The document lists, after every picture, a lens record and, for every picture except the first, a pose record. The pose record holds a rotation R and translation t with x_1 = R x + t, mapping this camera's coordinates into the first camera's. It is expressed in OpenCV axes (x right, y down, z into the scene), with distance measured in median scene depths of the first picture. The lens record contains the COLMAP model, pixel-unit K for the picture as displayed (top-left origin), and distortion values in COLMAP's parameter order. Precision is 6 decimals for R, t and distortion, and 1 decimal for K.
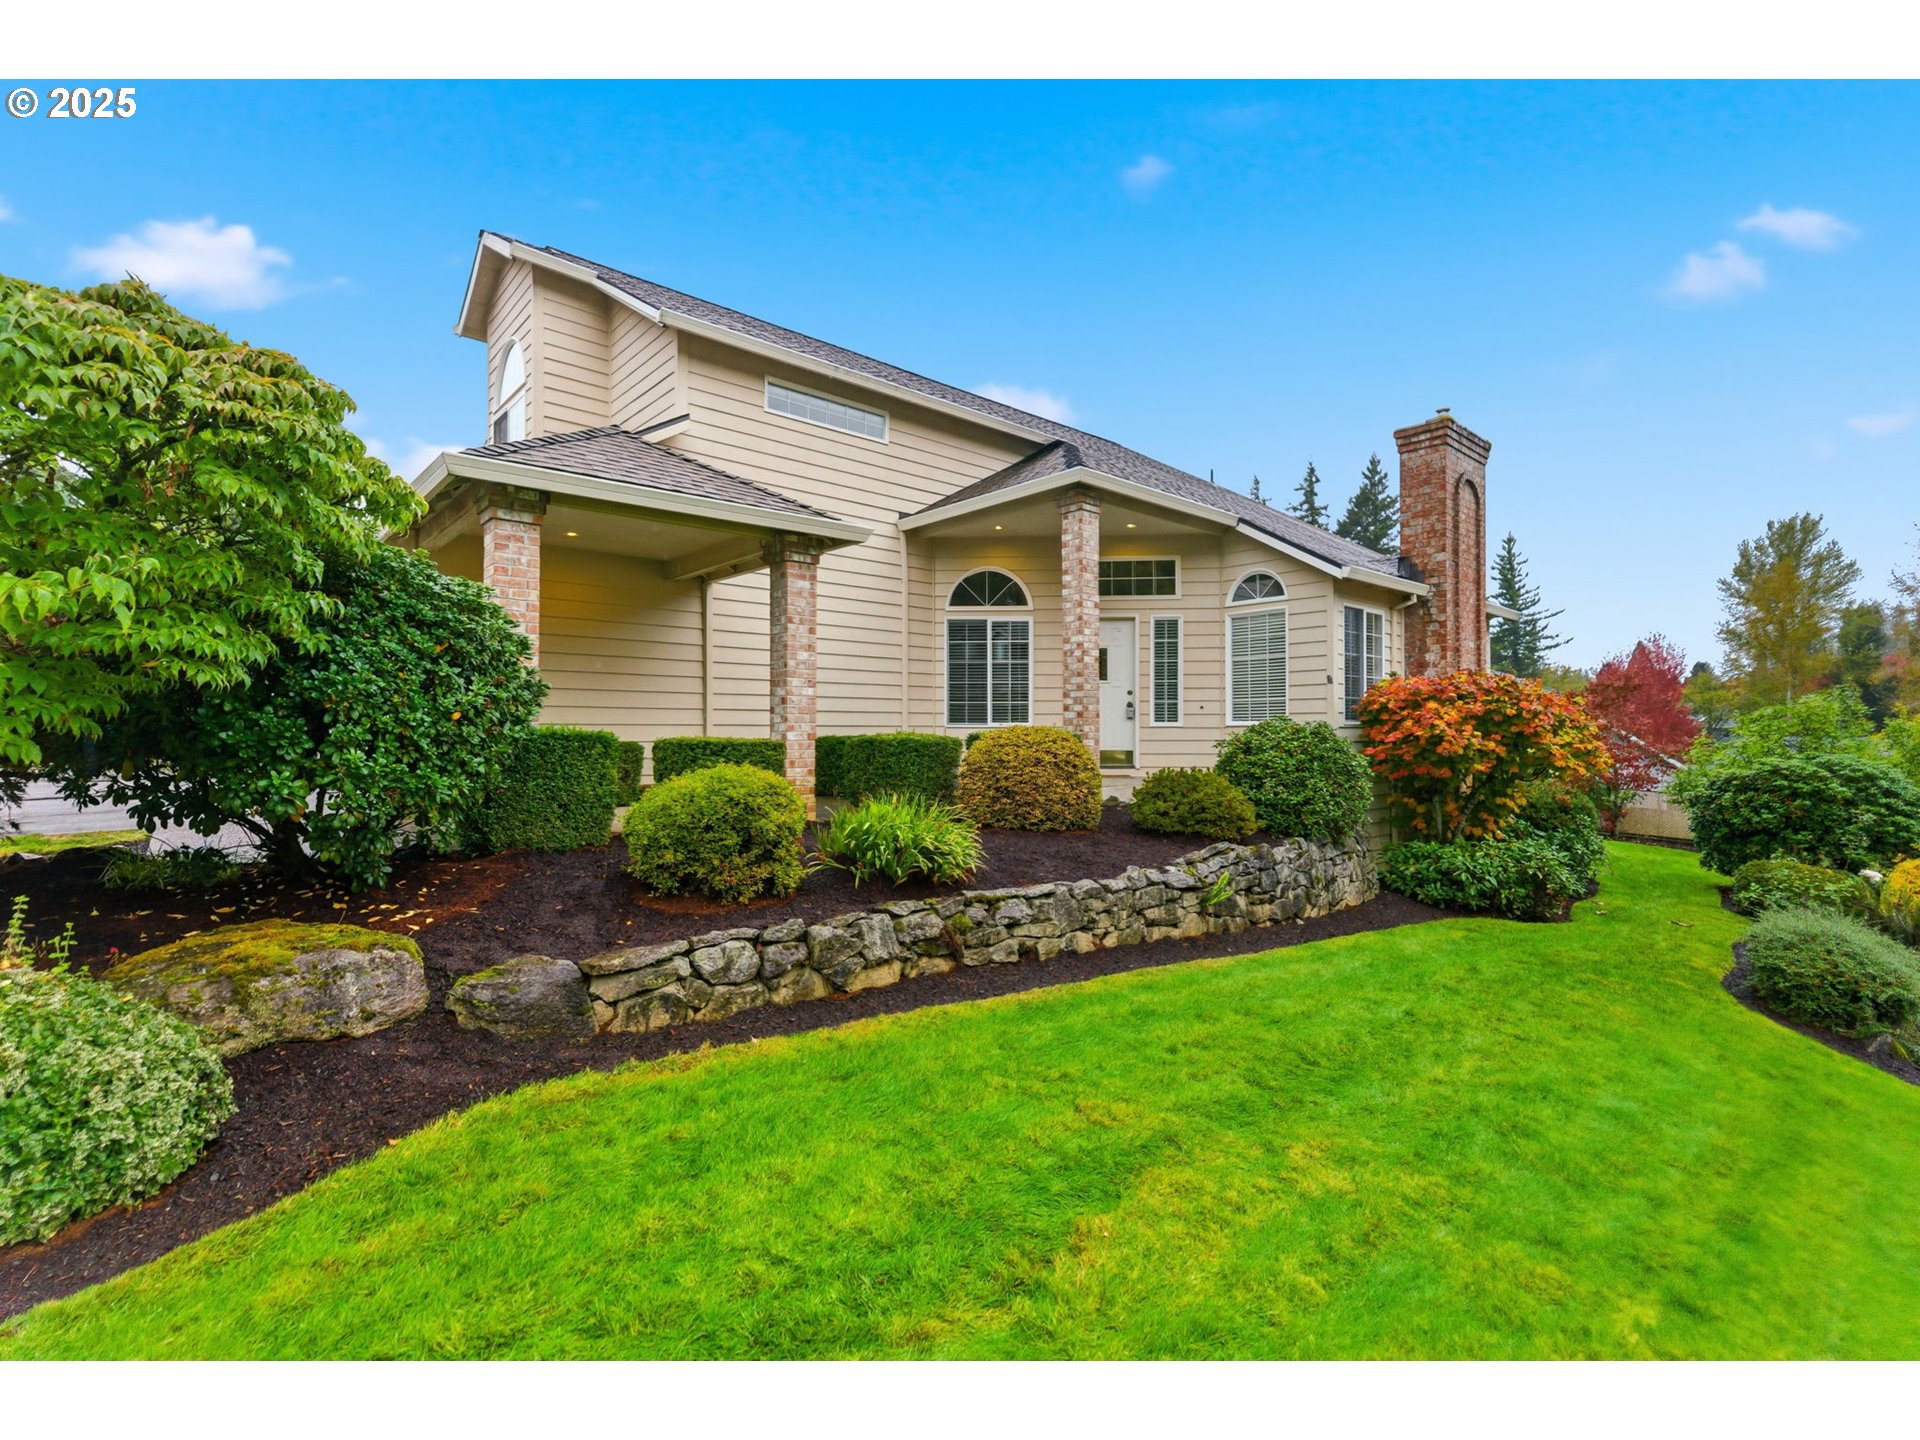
lens RADIAL K [[887.7, 0, 961.6], [0, 887.7, 706.4], [0, 0, 1]] dist [0.002207, 0.000059]
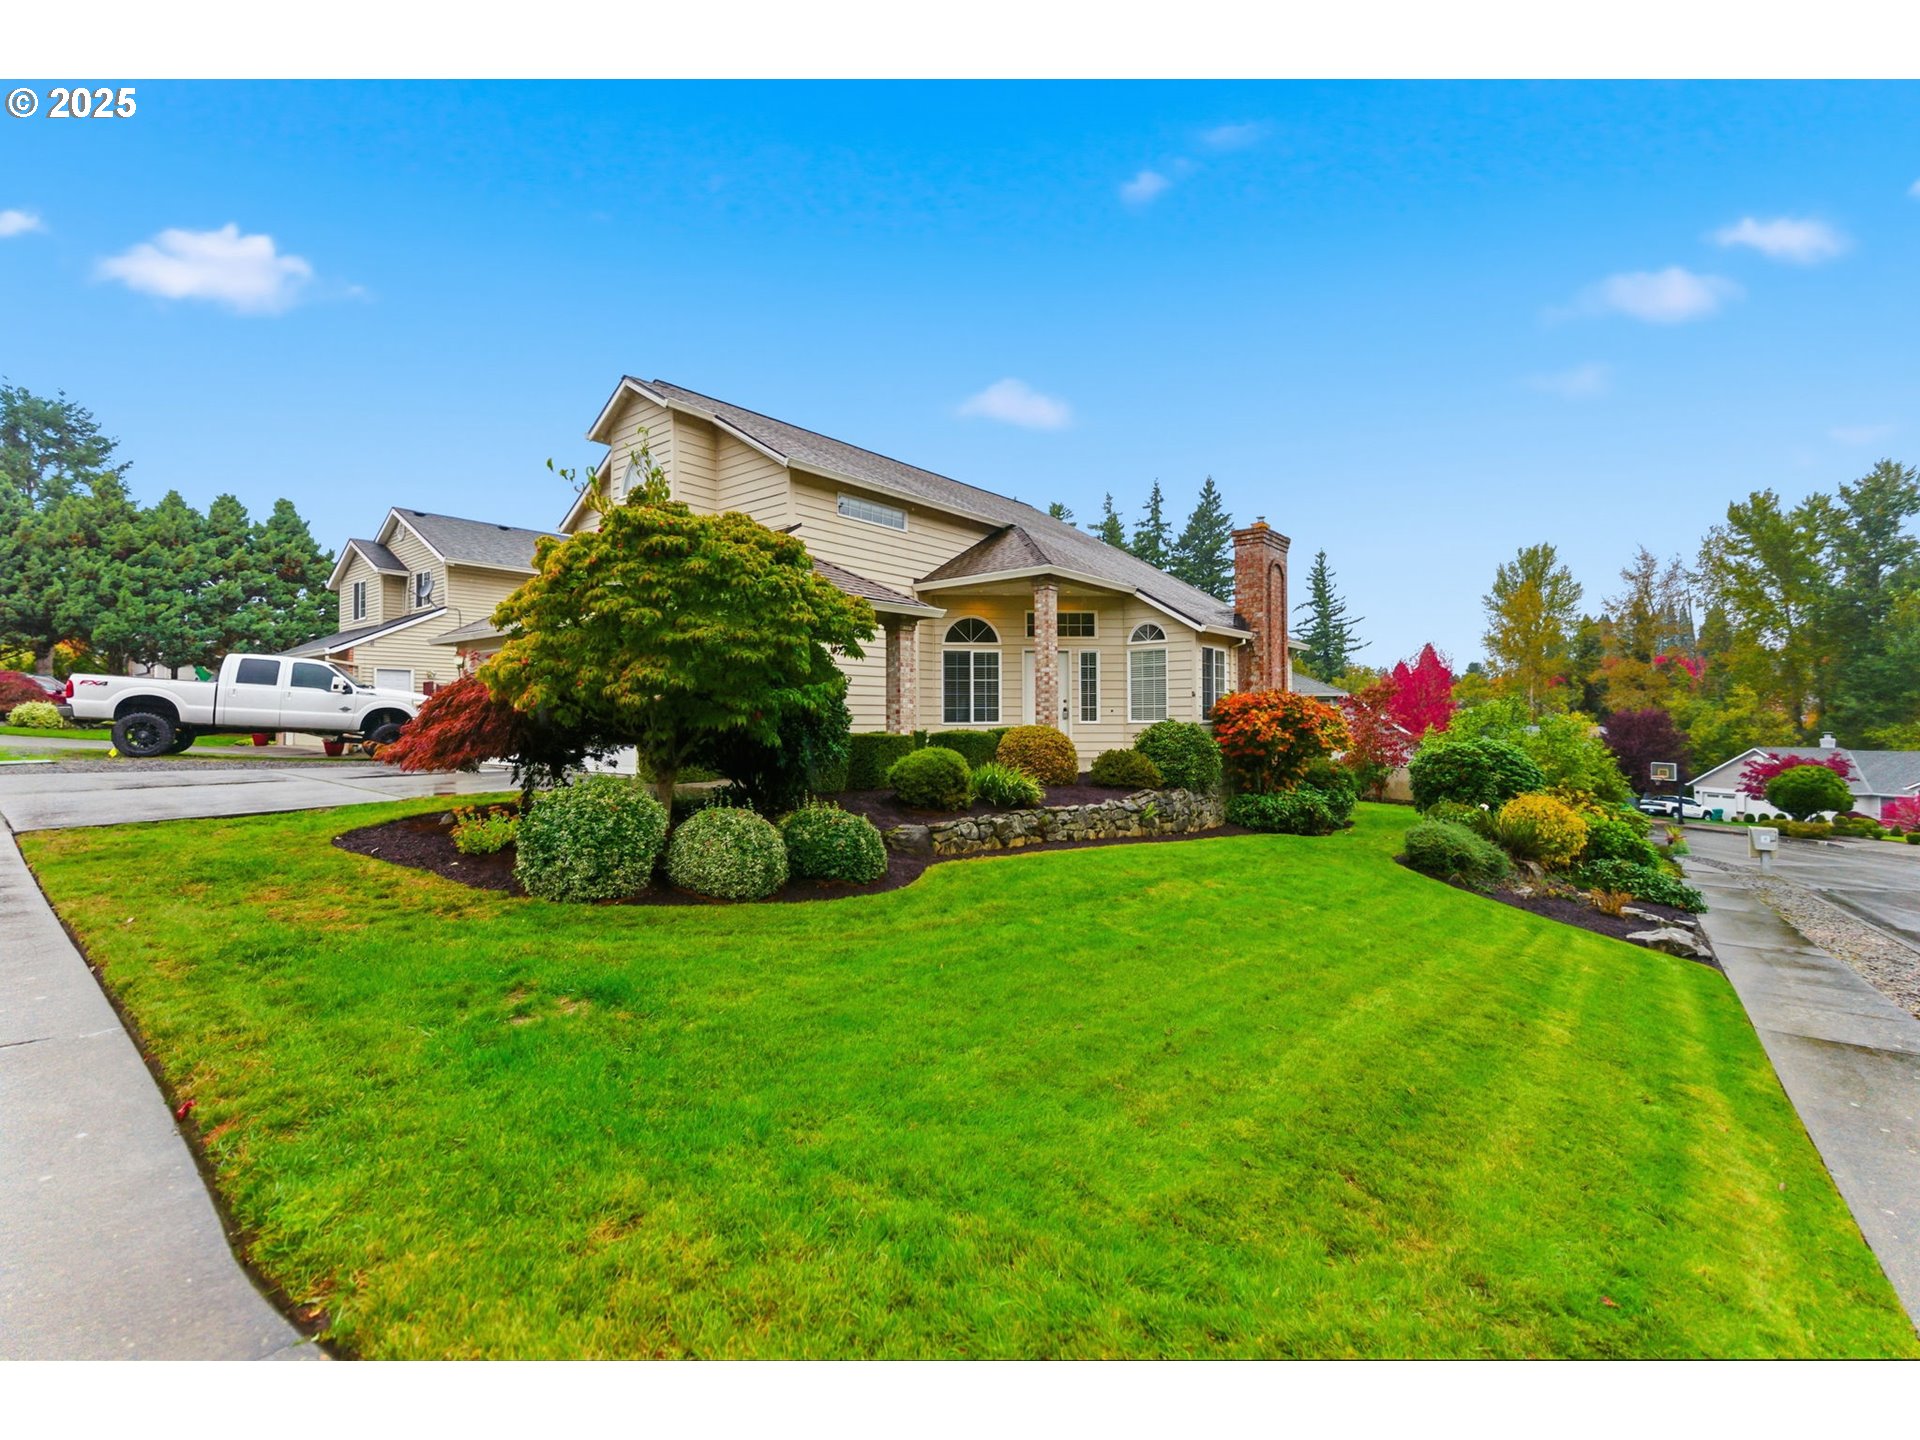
lens RADIAL K [[863.2, 0, 951.2], [0, 863.2, 690.3], [0, 0, 1]] dist [0.000822, -0.000006]
pose [[0.989464, 0.002258, 0.144765, -0.236434], [-0.000846, 0.999951, -0.009814, -0.021993], [-0.144780, 0.009588, 0.989417, -0.460225]]
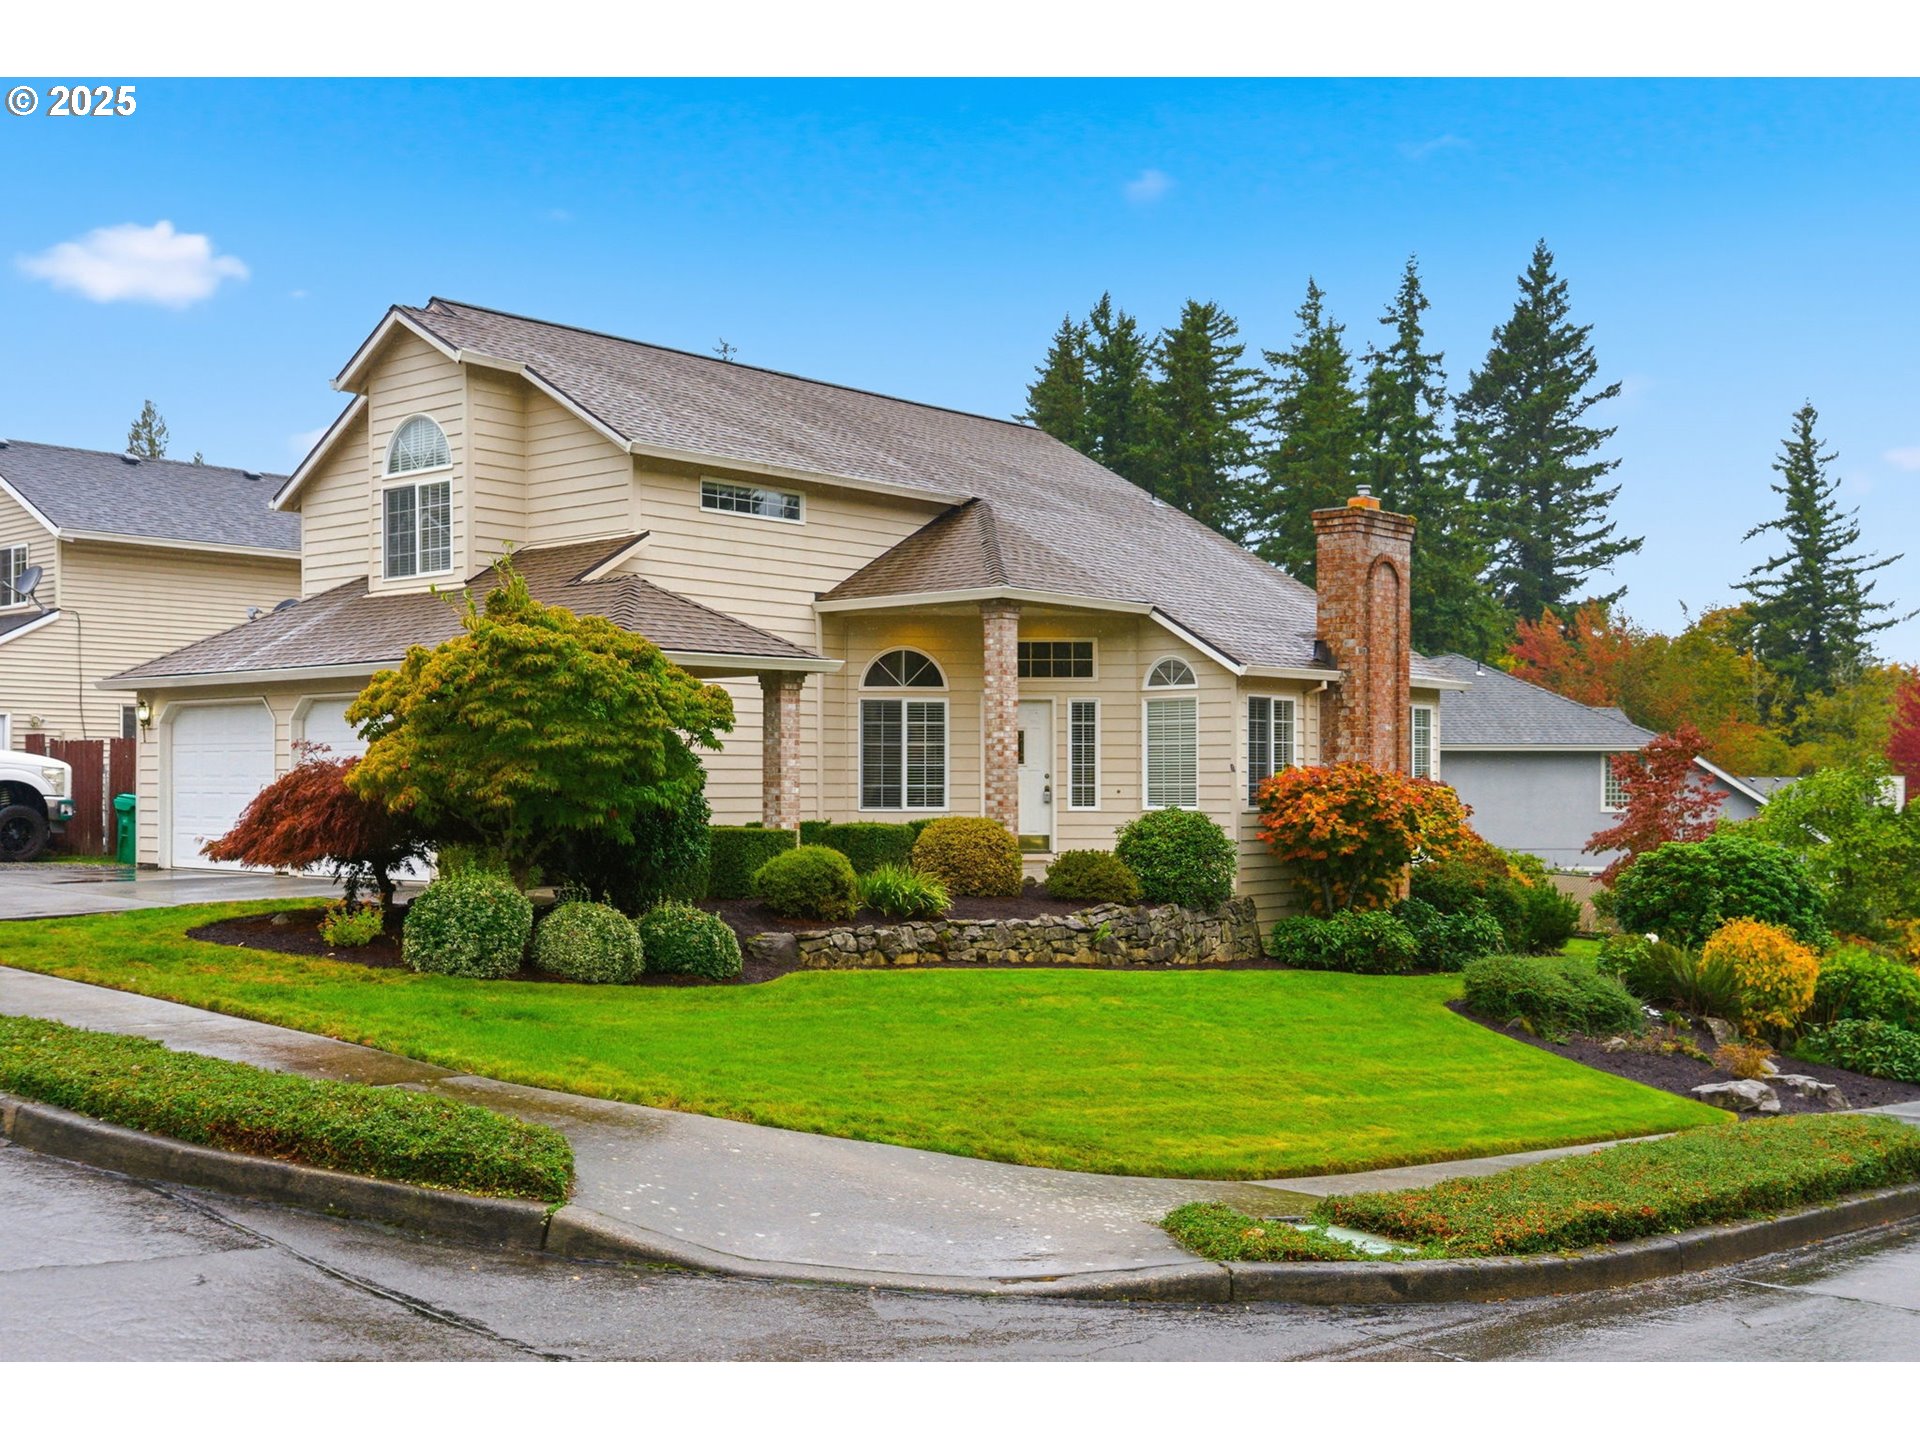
lens RADIAL K [[1995.9, 0, 886.4], [0, 1995.9, 720.7], [0, 0, 1]] dist [0.023761, 0.003928]
pose [[0.995106, 0.003368, 0.098753, -0.230002], [-0.002814, 0.999980, -0.005741, -0.071545], [-0.098770, 0.005435, 0.995095, -1.318498]]
